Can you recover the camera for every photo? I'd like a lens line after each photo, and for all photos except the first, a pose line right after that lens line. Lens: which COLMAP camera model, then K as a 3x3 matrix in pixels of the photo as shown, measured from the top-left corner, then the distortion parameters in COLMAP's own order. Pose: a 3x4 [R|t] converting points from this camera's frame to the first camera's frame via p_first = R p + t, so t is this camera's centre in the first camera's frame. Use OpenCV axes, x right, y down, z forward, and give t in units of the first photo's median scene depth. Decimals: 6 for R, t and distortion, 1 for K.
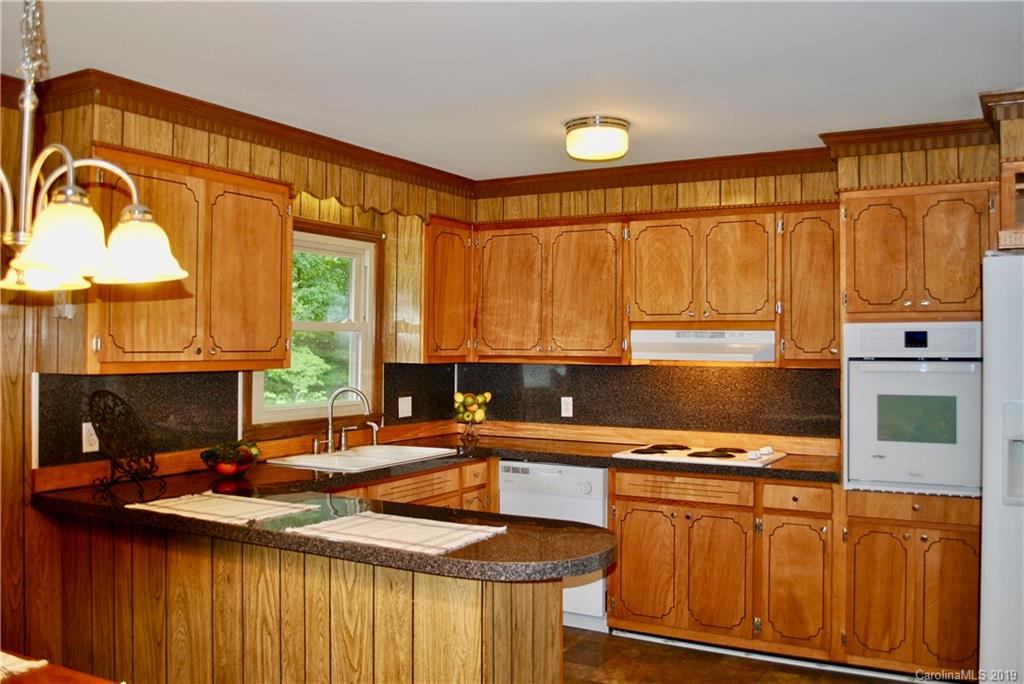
lens RADIAL K [[928.2, 0, 514.3], [0, 928.2, 330.7], [0, 0, 1]] dist [-0.070805, 0.001915]
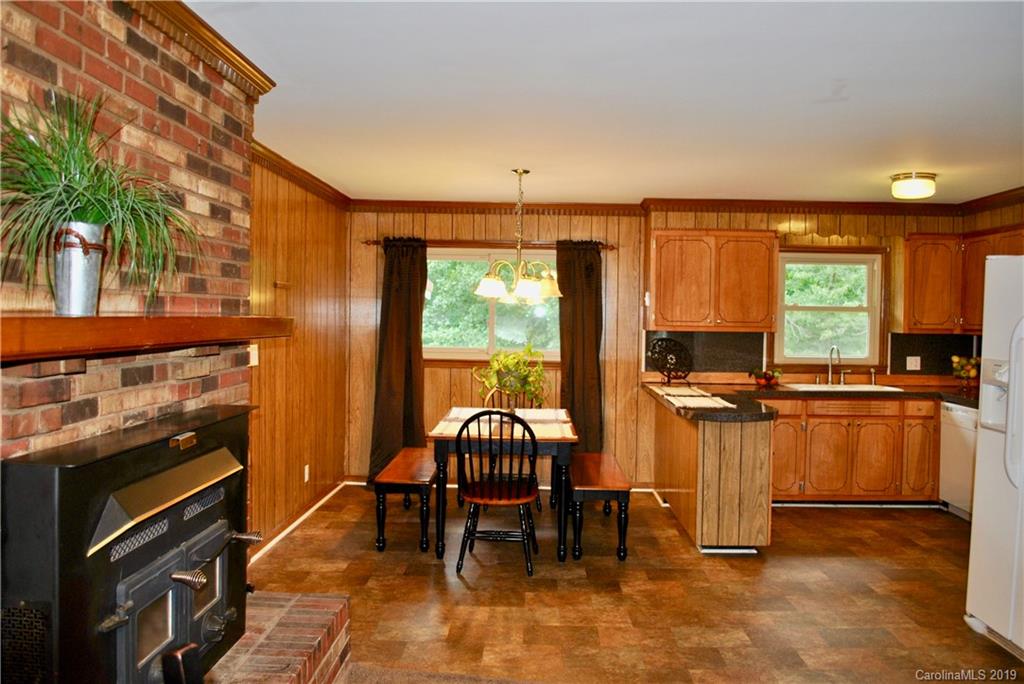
lens RADIAL K [[809.5, 0, 515.1], [0, 809.5, 334.7], [0, 0, 1]] dist [-0.082145, 0.010390]
pose [[0.464938, 0.022501, -0.885057, 0.838985], [0.001751, 0.999652, 0.026334, 0.003044], [0.885341, -0.013793, 0.464737, -0.173367]]
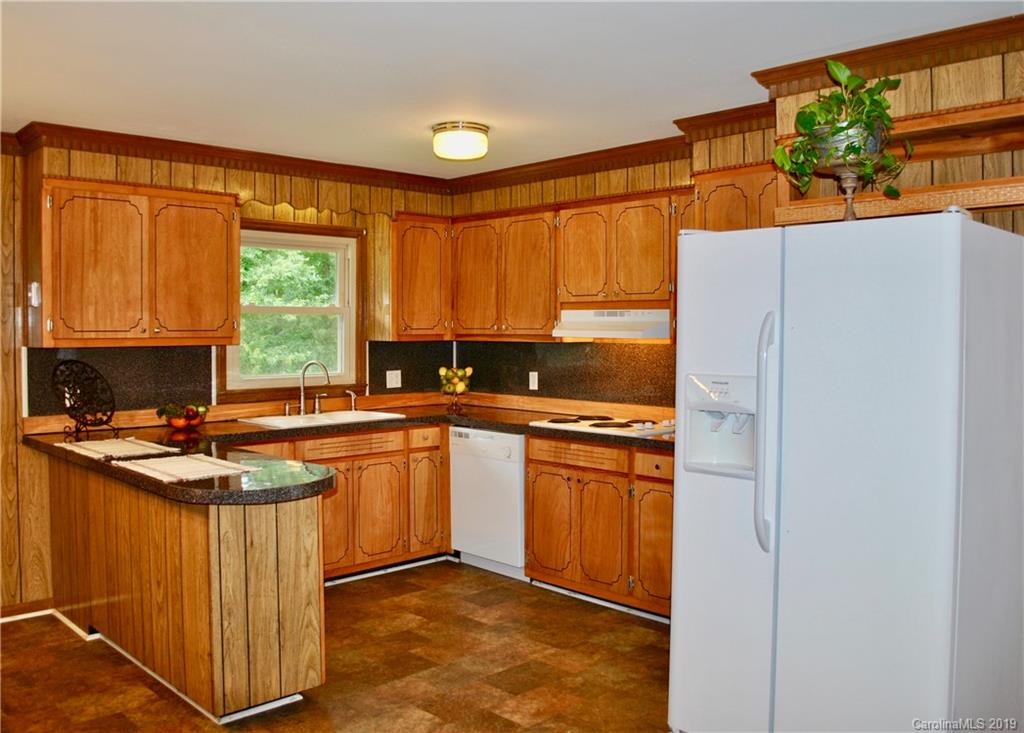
lens RADIAL K [[896.1, 0, 503.2], [0, 896.1, 347.9], [0, 0, 1]] dist [-0.081271, 0.007500]
pose [[0.956183, 0.000846, -0.292768, 0.406290], [0.009837, 0.999338, 0.035017, 0.006636], [0.292604, -0.036363, 0.955542, -0.031471]]
